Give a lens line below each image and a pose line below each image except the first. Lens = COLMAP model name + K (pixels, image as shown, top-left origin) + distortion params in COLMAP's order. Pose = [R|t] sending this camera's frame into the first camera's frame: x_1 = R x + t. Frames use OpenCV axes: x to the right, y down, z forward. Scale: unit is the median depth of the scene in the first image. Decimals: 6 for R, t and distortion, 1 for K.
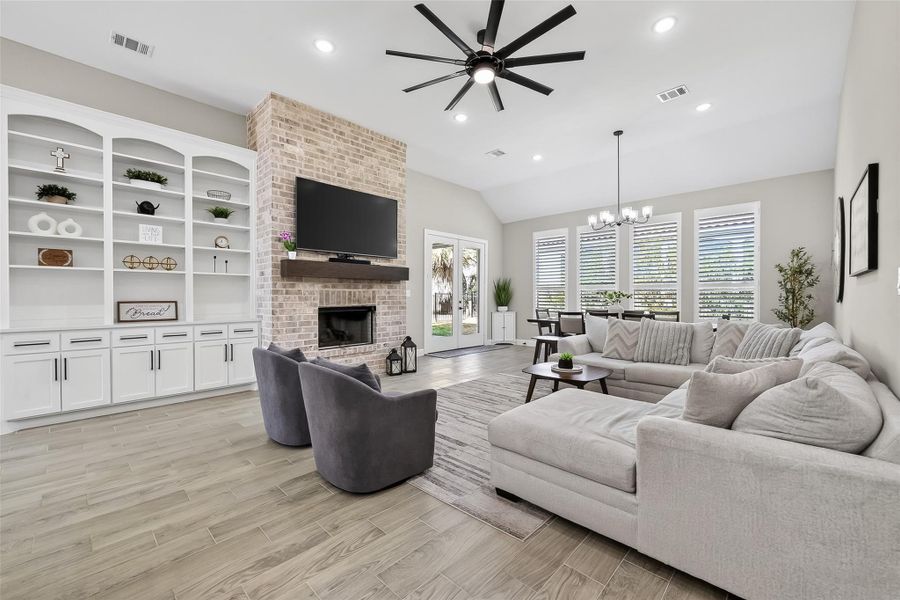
lens RADIAL K [[365.1, 0, 445.7], [0, 365.1, 300.6], [0, 0, 1]] dist [0.003704, -0.000749]
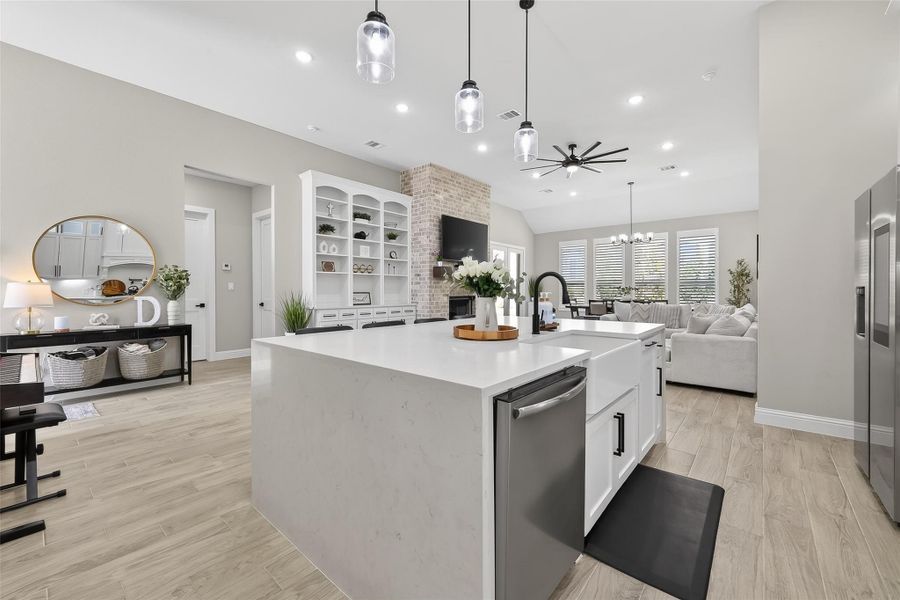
lens RADIAL K [[365.1, 0, 453.0], [0, 365.1, 291.3], [0, 0, 1]] dist [0.003704, -0.000749]
pose [[0.997492, 0.001092, 0.070777, -0.460237], [-0.000599, 0.999975, -0.006987, 0.007797], [-0.070783, 0.006927, 0.997468, -0.573480]]
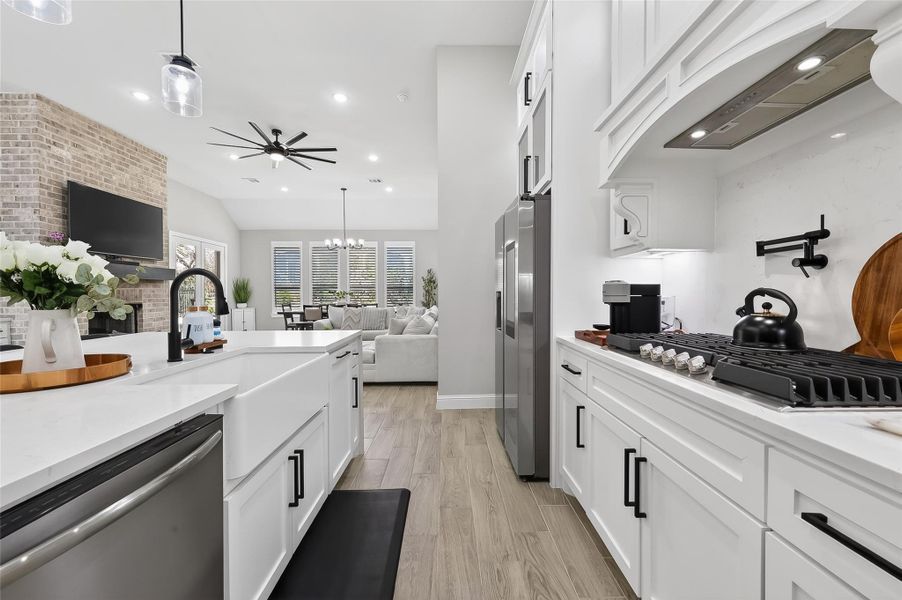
lens RADIAL K [[365.9, 0, 454.3], [0, 365.9, 299.9], [0, 0, 1]] dist [0.003704, -0.000749]
pose [[0.698457, -0.013867, 0.715517, -0.382206], [0.011647, 0.999900, 0.008009, 0.007028], [-0.715557, 0.002740, 0.698549, -0.506901]]
